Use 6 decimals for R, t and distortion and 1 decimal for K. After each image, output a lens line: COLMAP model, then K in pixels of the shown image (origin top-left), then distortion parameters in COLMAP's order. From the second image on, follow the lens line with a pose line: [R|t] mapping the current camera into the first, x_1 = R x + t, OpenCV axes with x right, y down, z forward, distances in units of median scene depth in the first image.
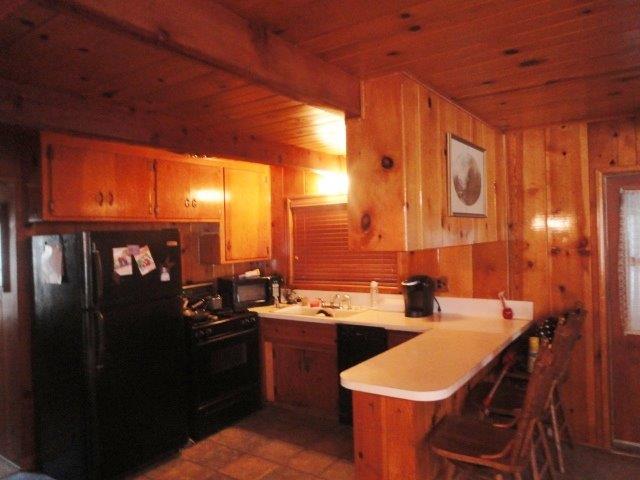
lens RADIAL K [[470.6, 0, 312.1], [0, 470.6, 230.1], [0, 0, 1]] dist [-0.020914, 0.030639]
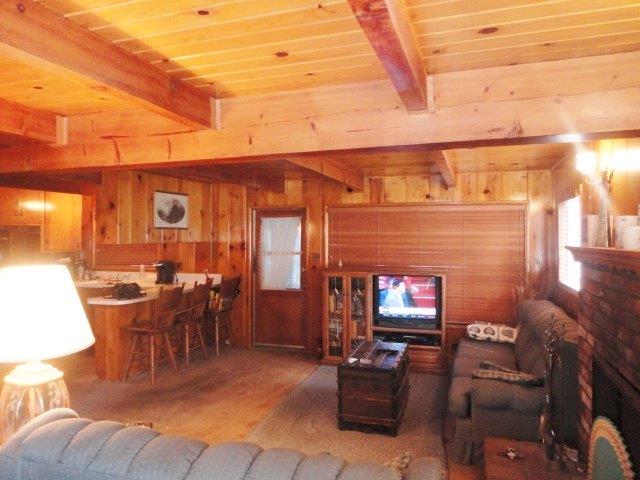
lens RADIAL K [[470.6, 0, 316.0], [0, 470.6, 239.9], [0, 0, 1]] dist [-0.020914, 0.030639]
pose [[0.956248, 0.024989, 0.291489, 0.269712], [-0.029836, 0.999480, 0.012195, -0.020329], [-0.291033, -0.020358, 0.956496, -0.889437]]
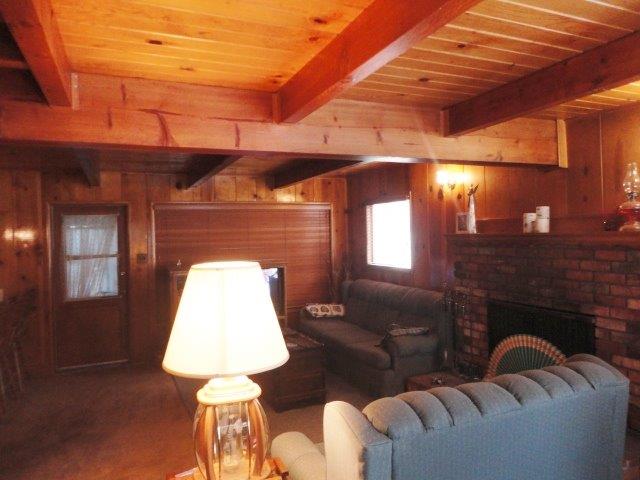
lens RADIAL K [[470.6, 0, 321.9], [0, 470.6, 237.6], [0, 0, 1]] dist [-0.020914, 0.030639]
pose [[0.496514, 0.006472, 0.868005, -0.286939], [0.000450, 0.999970, -0.007714, 0.006755], [-0.868029, 0.004221, 0.496496, -0.554851]]
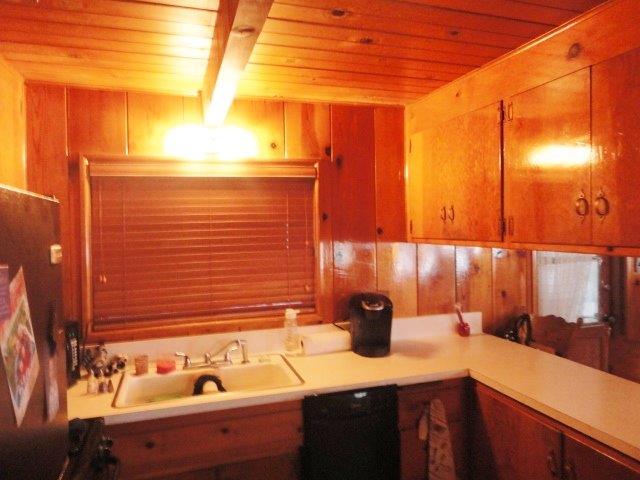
lens RADIAL K [[470.6, 0, 319.8], [0, 470.6, 237.6], [0, 0, 1]] dist [-0.020914, 0.030639]
pose [[0.602669, -0.006022, 0.797969, -0.387528], [-0.014011, 0.999738, 0.018127, 0.004188], [-0.797869, -0.022105, 0.602426, 0.689017]]
